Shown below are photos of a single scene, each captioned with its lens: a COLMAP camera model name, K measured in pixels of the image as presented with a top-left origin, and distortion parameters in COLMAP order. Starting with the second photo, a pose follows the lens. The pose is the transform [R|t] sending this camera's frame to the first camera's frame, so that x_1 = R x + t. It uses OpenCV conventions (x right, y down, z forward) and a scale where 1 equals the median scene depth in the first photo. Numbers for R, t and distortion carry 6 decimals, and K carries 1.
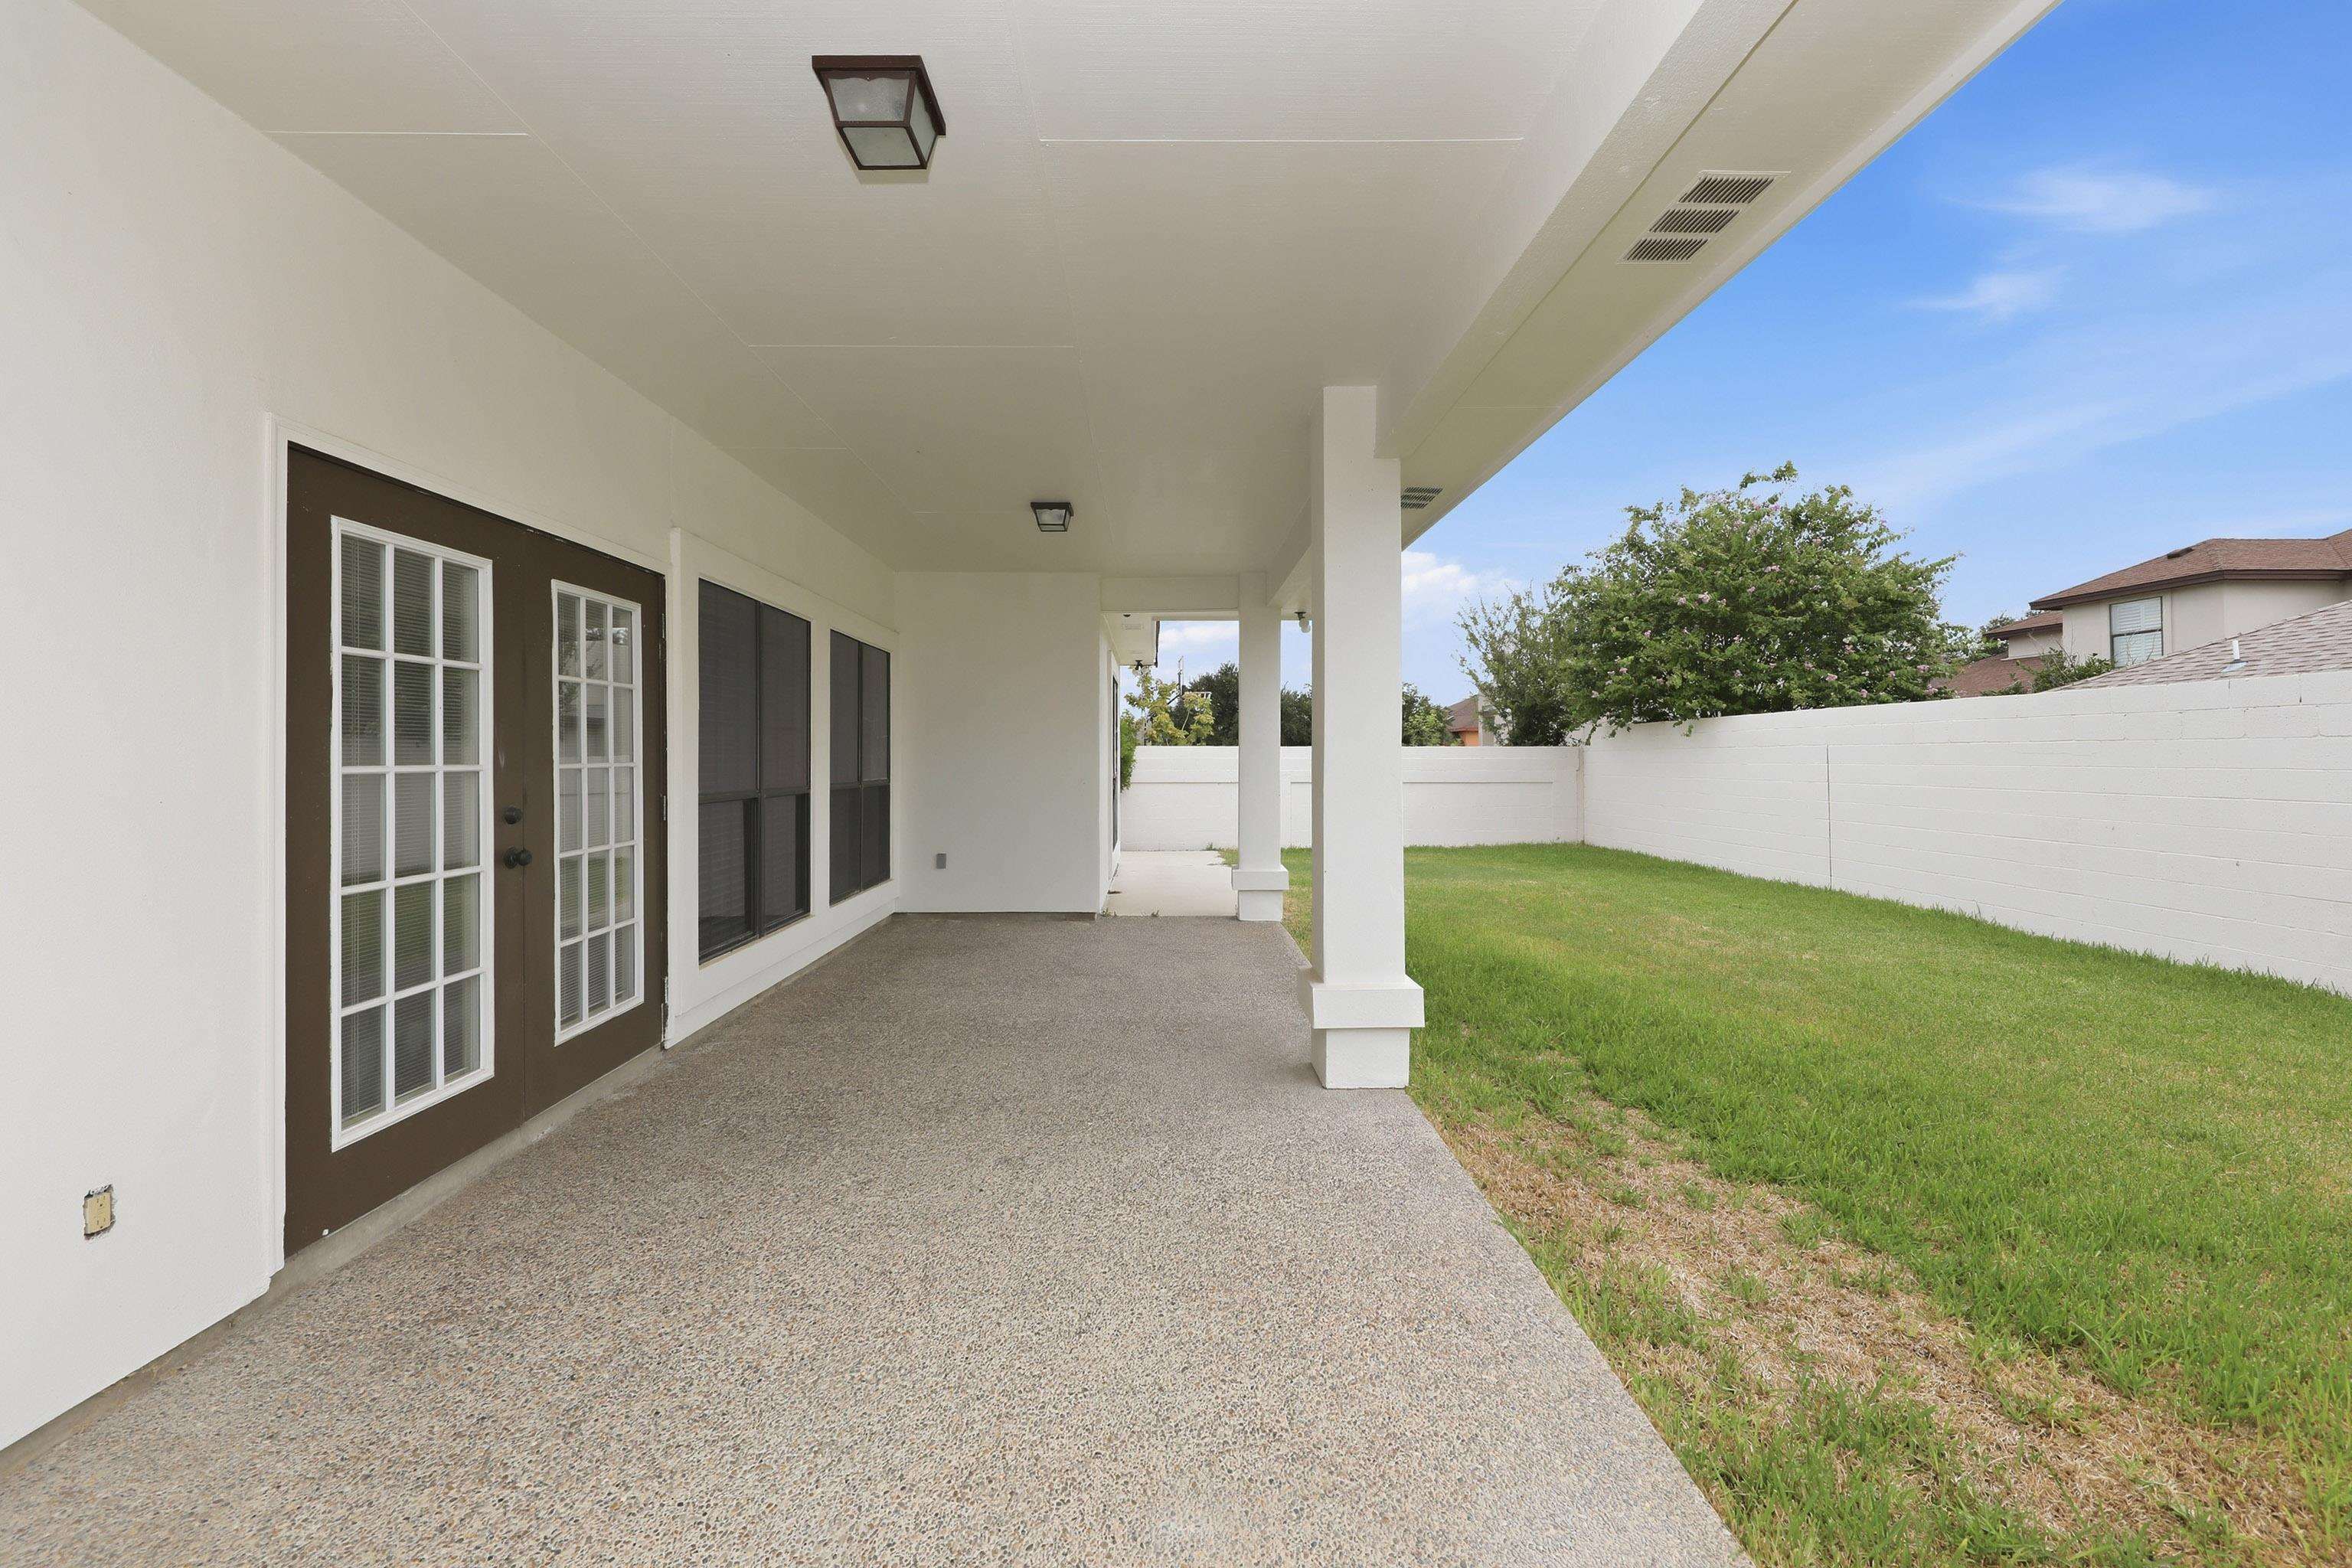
lens RADIAL K [[1010.8, 0, 1169.5], [0, 1010.8, 747.7], [0, 0, 1]] dist [0.000613, -0.000194]
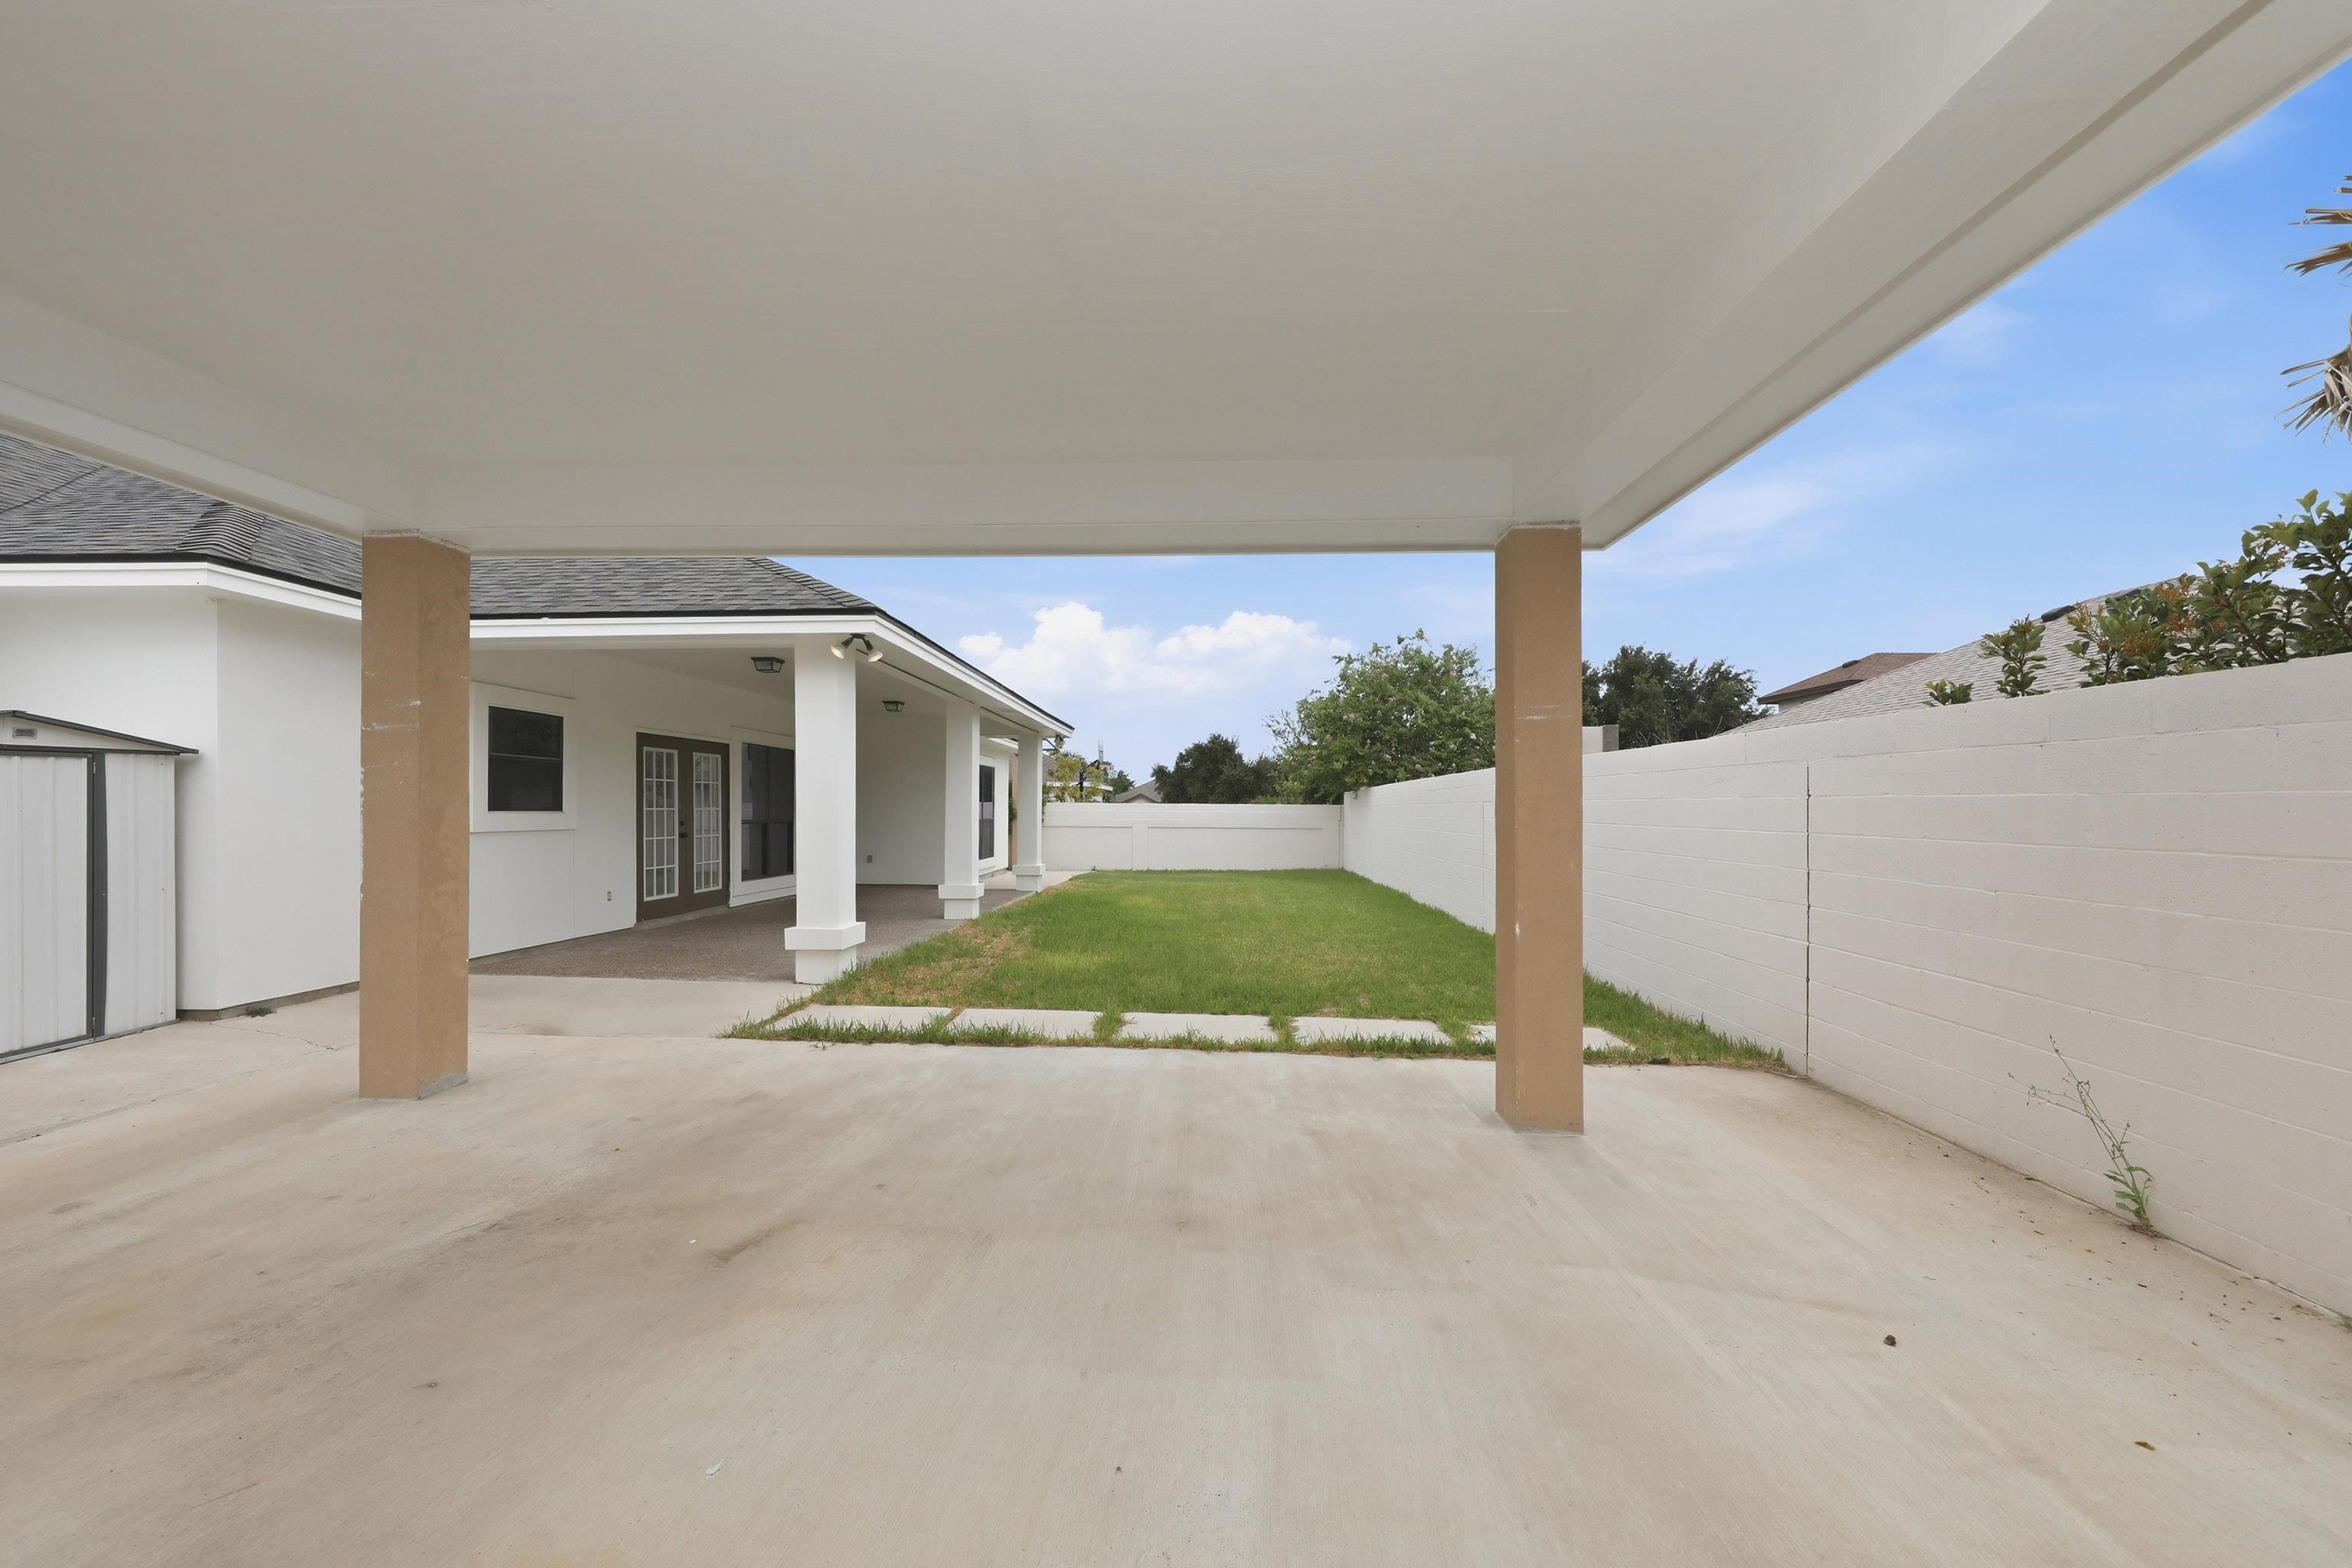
lens RADIAL K [[939.0, 0, 1178.8], [0, 939.0, 813.2], [0, 0, 1]] dist [0.000531, -0.000344]
pose [[0.998938, 0.005273, -0.045776, 1.098323], [-0.004808, 0.999936, 0.010260, -0.007729], [0.045827, -0.010029, 0.998899, -1.964264]]
